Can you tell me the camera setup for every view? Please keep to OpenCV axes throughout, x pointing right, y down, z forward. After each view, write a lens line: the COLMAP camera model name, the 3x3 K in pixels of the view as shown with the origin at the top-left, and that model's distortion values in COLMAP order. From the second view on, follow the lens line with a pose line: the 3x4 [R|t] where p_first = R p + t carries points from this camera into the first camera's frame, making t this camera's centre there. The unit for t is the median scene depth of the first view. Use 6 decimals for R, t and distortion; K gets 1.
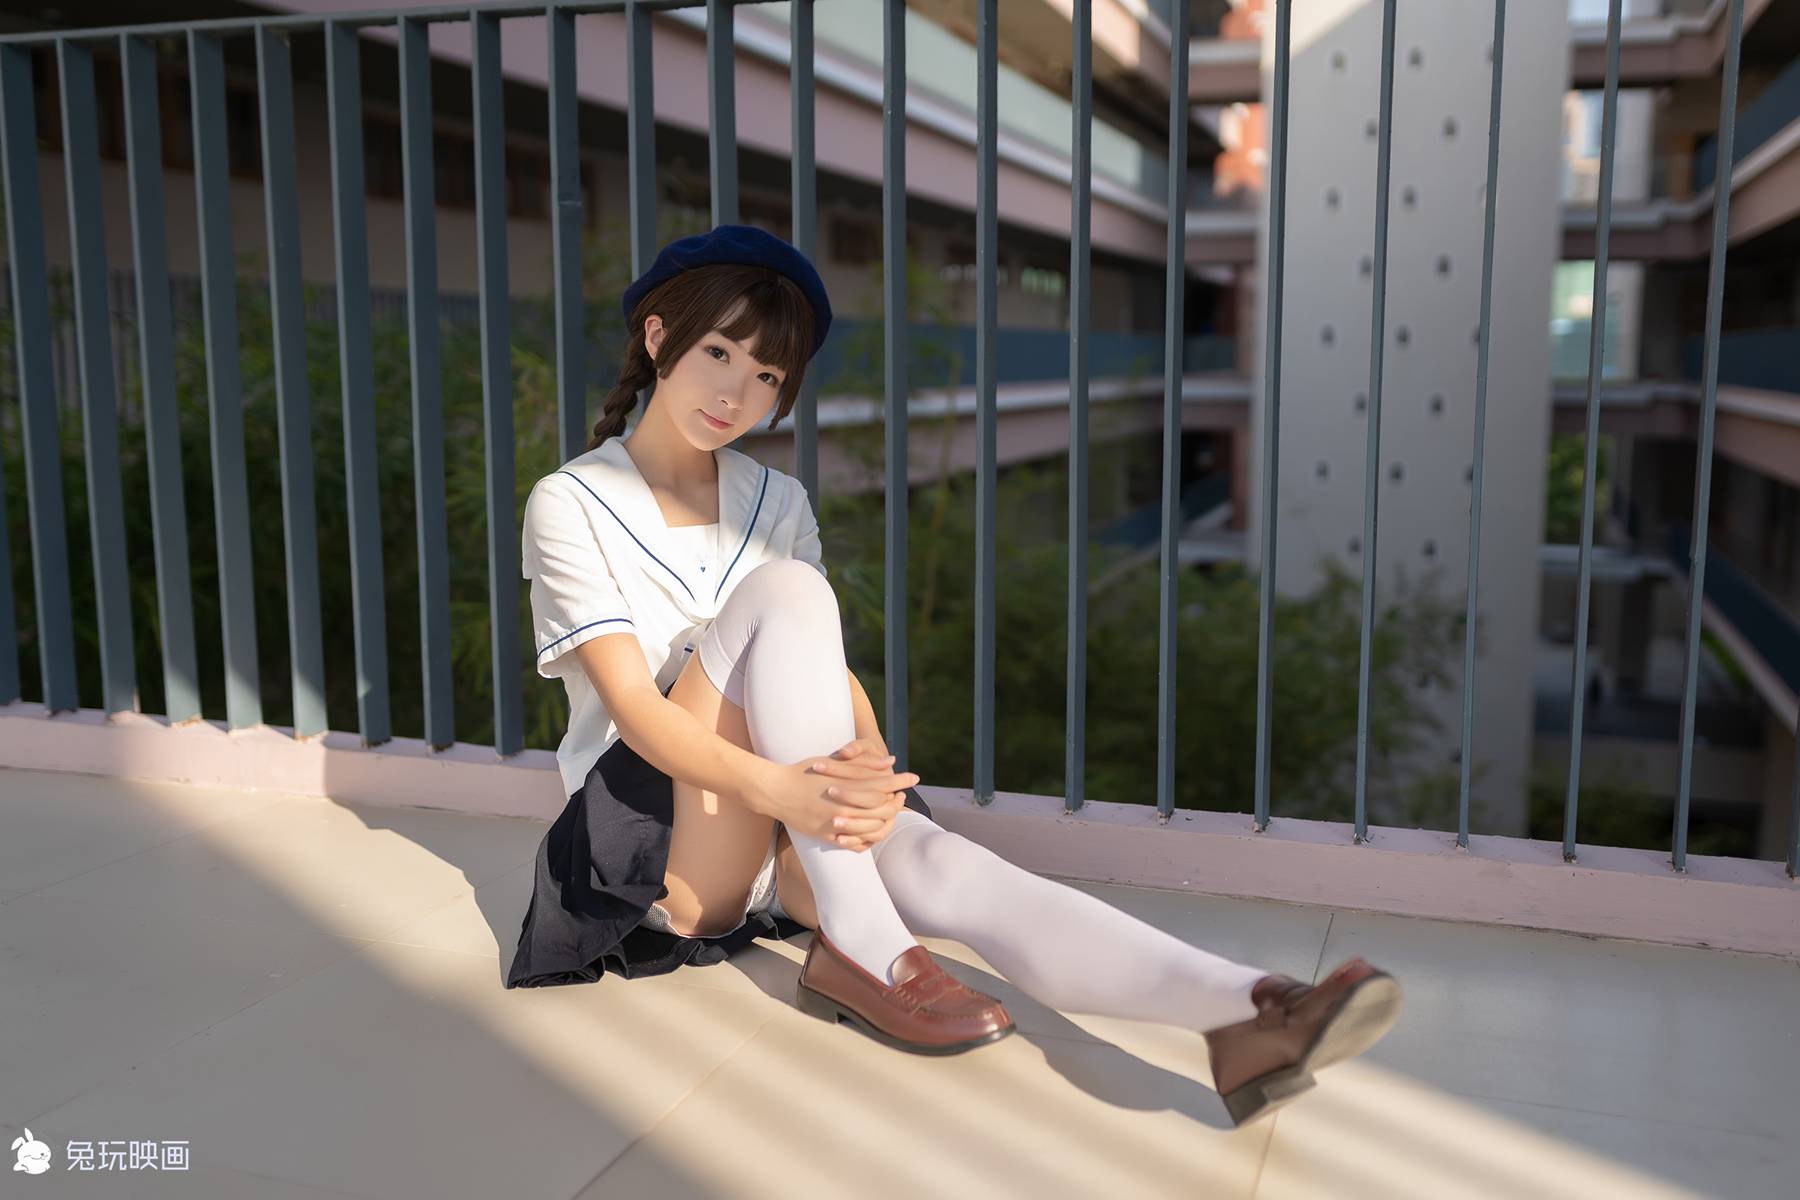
lens RADIAL K [[1697.5, 0, 901.4], [0, 1697.5, 556.6], [0, 0, 1]] dist [0.000006, 0.011576]
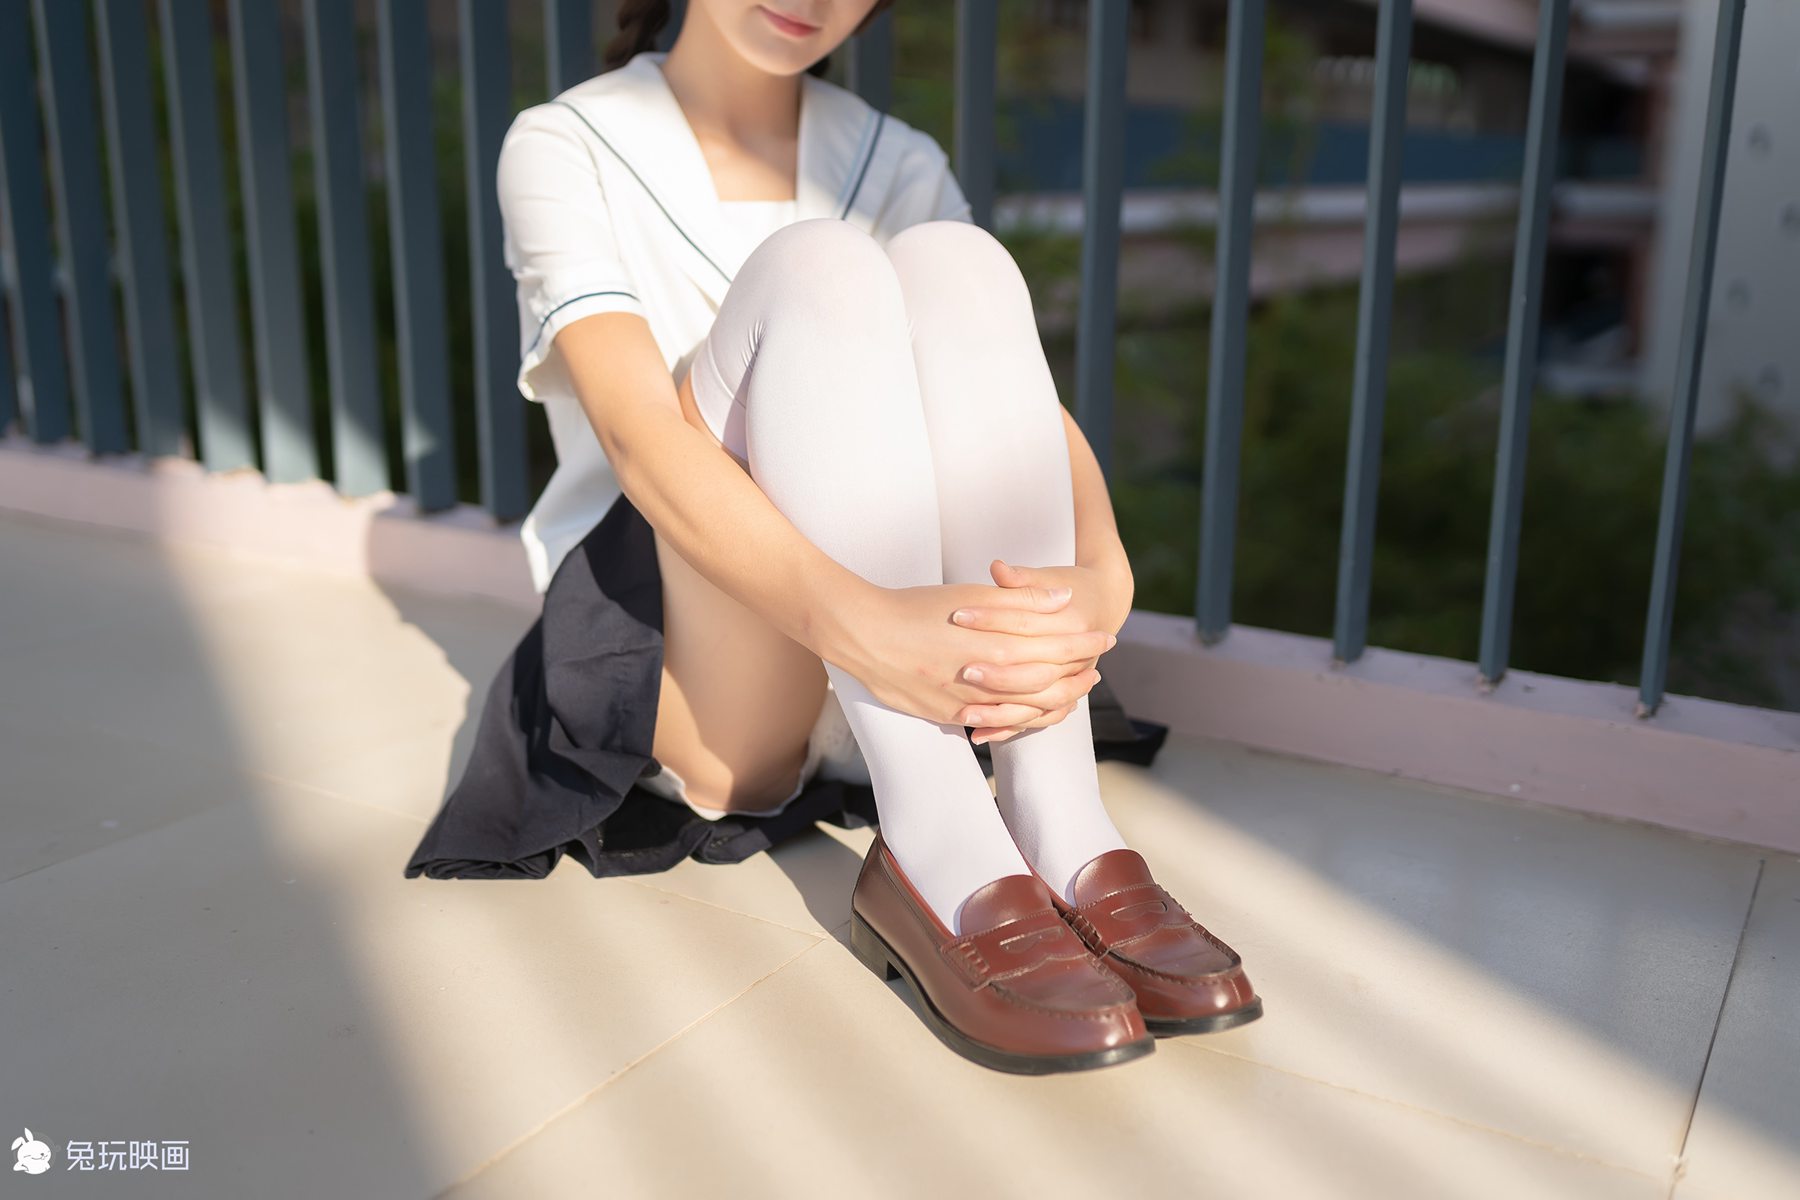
lens RADIAL K [[1697.5, 0, 901.4], [0, 1697.5, 556.6], [0, 0, 1]] dist [0.000006, 0.011576]
pose [[0.978059, 0.056043, -0.200647, 0.068553], [-0.034097, 0.993212, 0.111206, 0.045432], [0.205517, -0.101925, 0.973331, 0.358798]]
